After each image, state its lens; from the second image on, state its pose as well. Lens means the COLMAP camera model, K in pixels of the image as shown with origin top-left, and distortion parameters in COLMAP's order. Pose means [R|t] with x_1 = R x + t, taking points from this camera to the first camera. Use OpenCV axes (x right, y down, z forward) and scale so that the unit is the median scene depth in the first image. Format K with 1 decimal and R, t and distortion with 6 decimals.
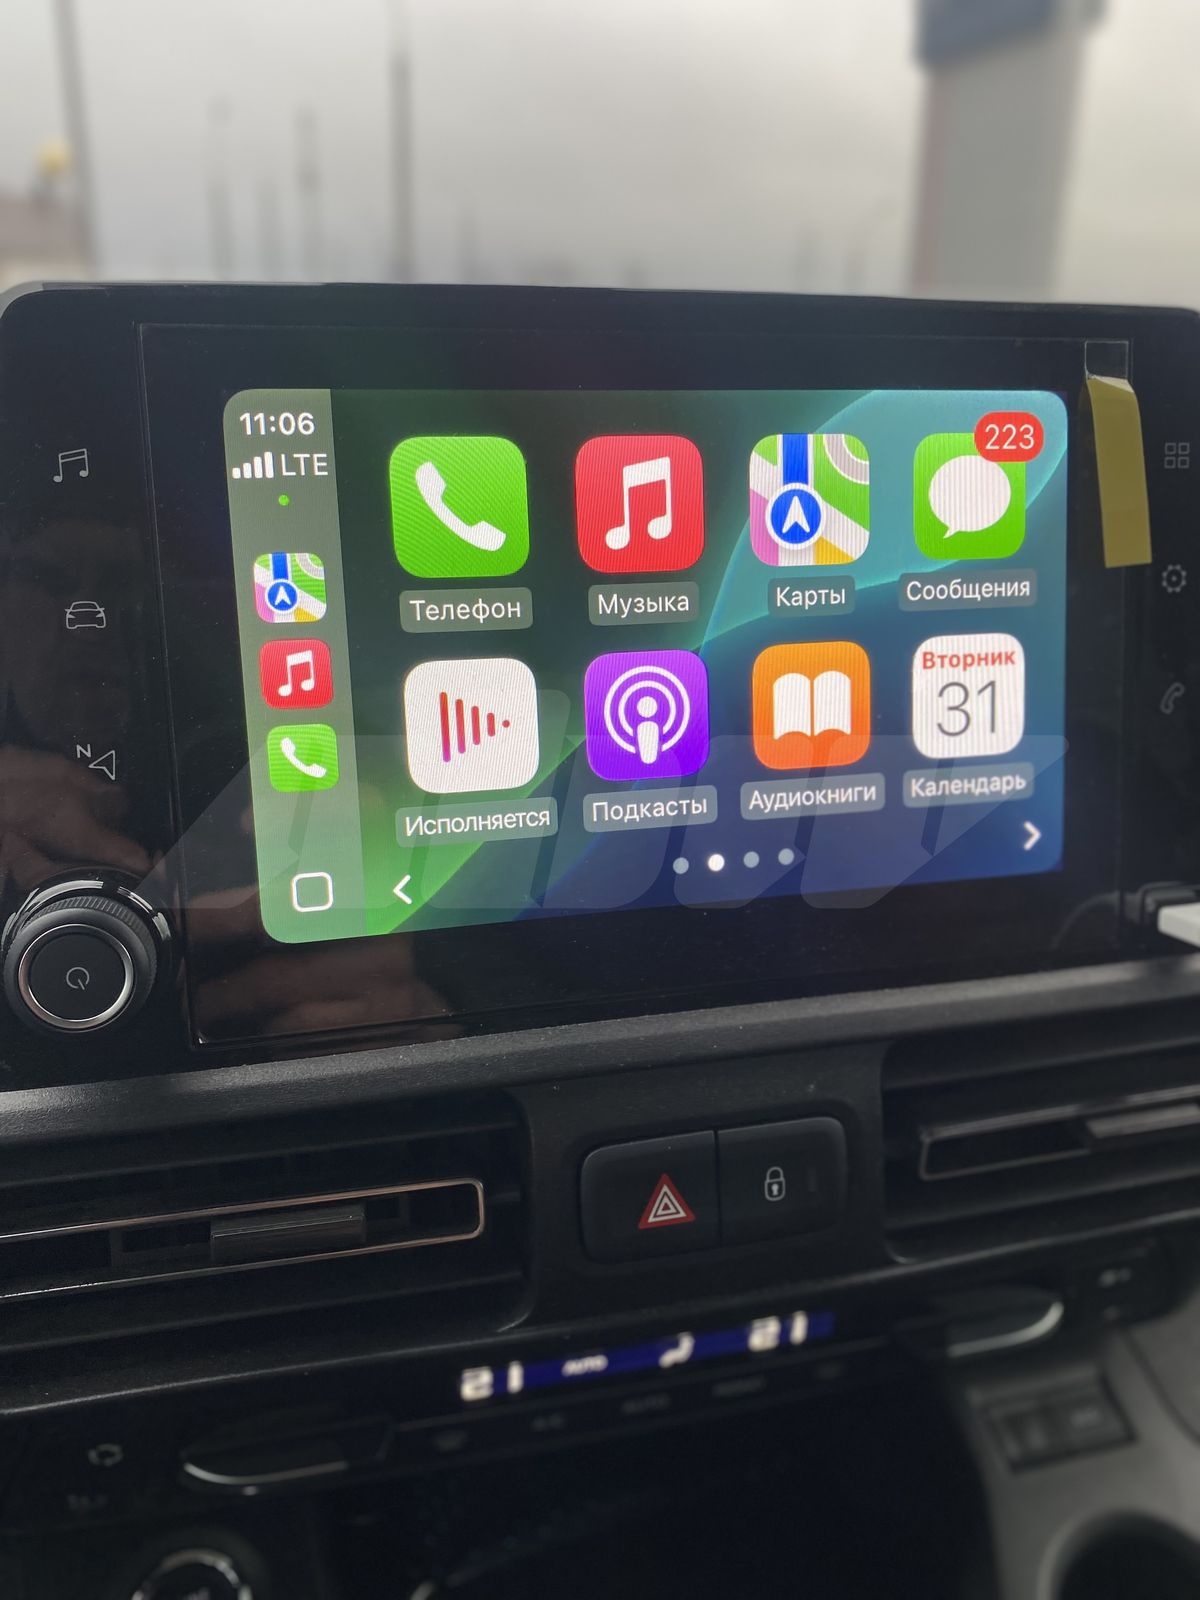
lens RADIAL K [[1233.9, 0, 593.8], [0, 1233.9, 769.8], [0, 0, 1]] dist [0.017849, -0.017114]
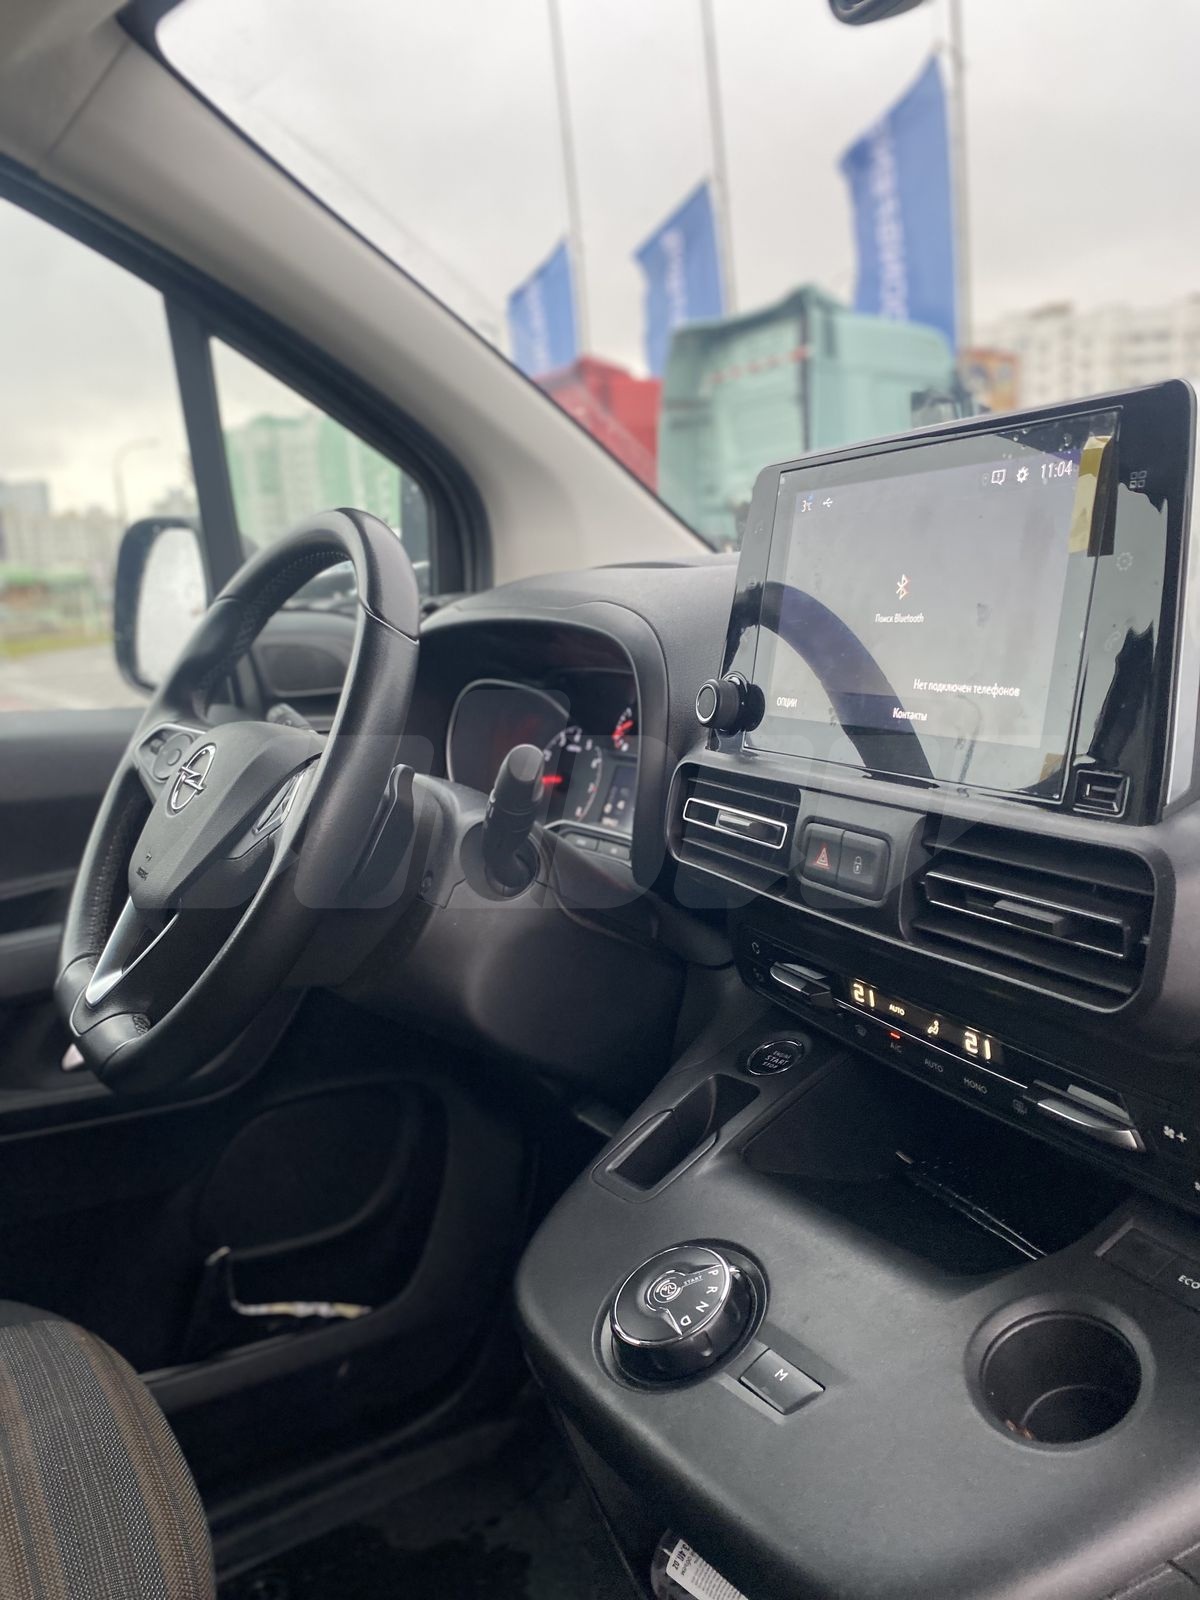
lens RADIAL K [[1233.9, 0, 593.8], [0, 1233.9, 769.8], [0, 0, 1]] dist [0.017849, -0.017114]
pose [[0.199796, 0.123423, -0.972033, 1.970342], [-0.244331, 0.966973, 0.072560, 0.146859], [0.948886, 0.223001, 0.223354, 0.122466]]
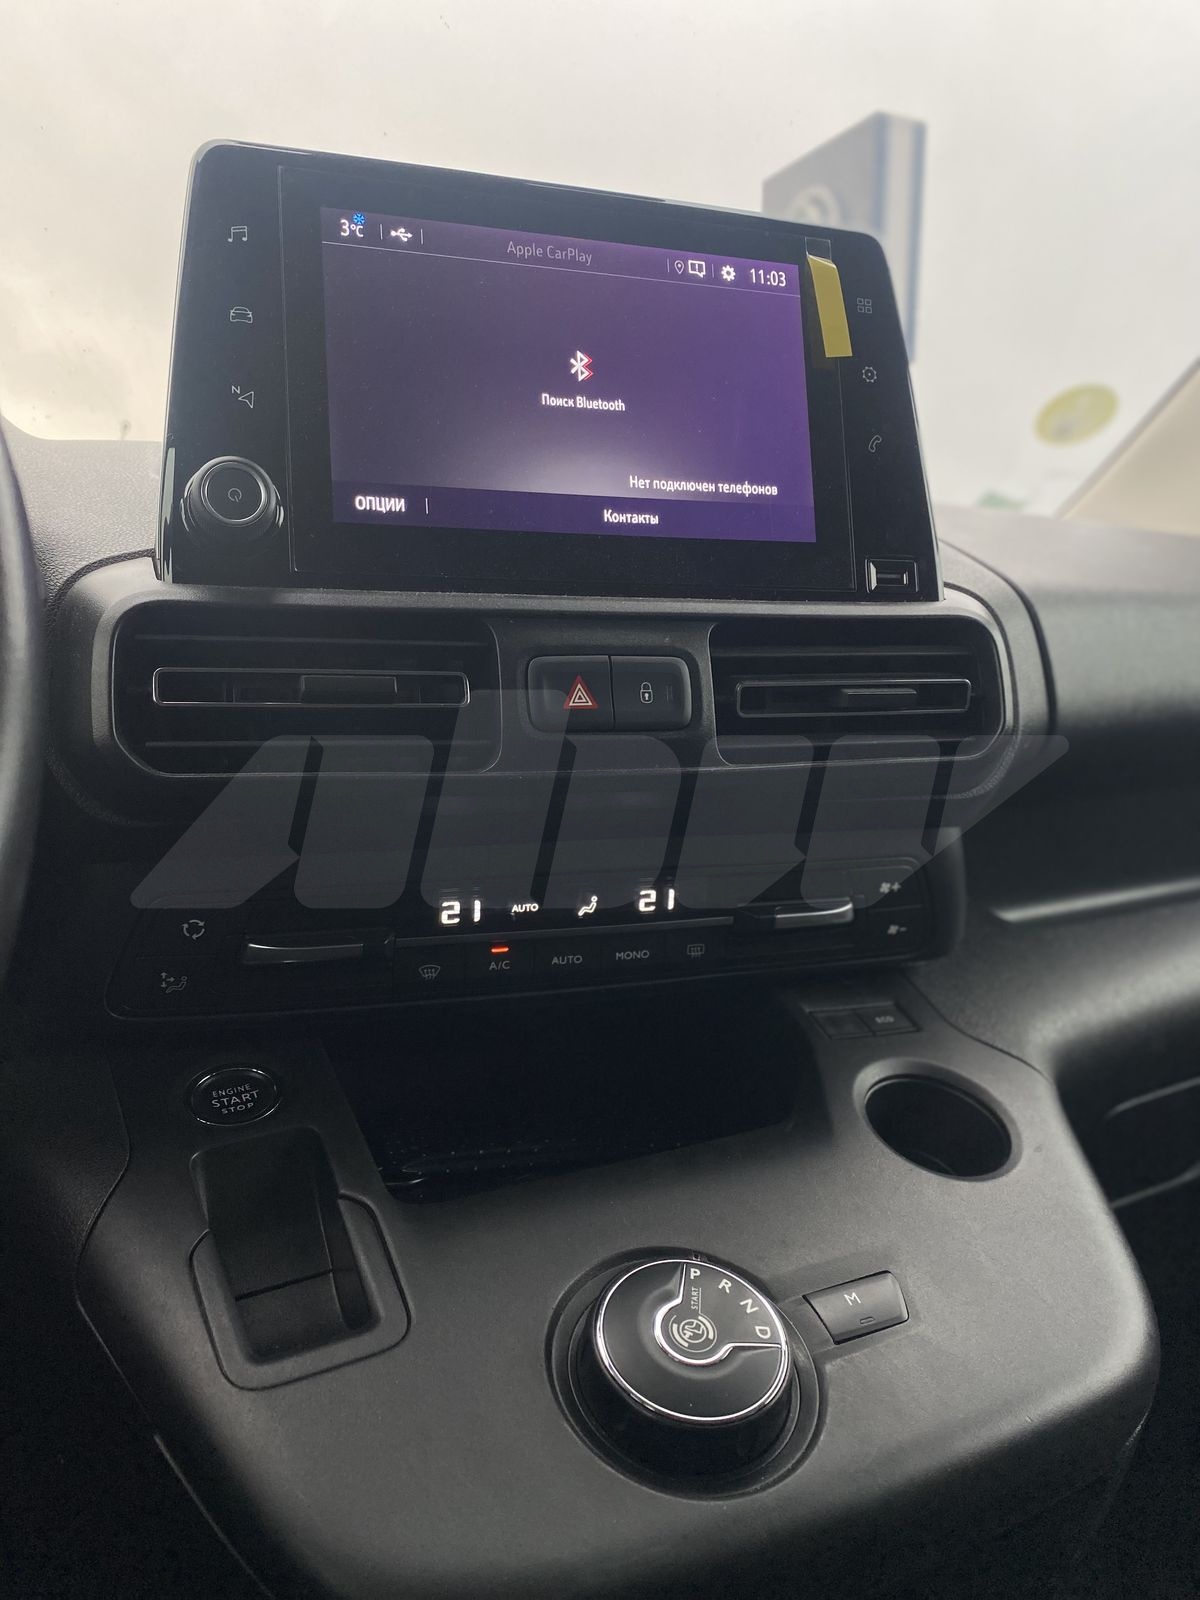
lens RADIAL K [[1233.9, 0, 593.8], [0, 1233.9, 769.8], [0, 0, 1]] dist [0.017849, -0.017114]
pose [[0.995728, -0.010028, 0.091792, -0.070280], [0.029343, 0.976923, -0.211568, 0.770096], [-0.087552, 0.213358, 0.973043, -0.528386]]
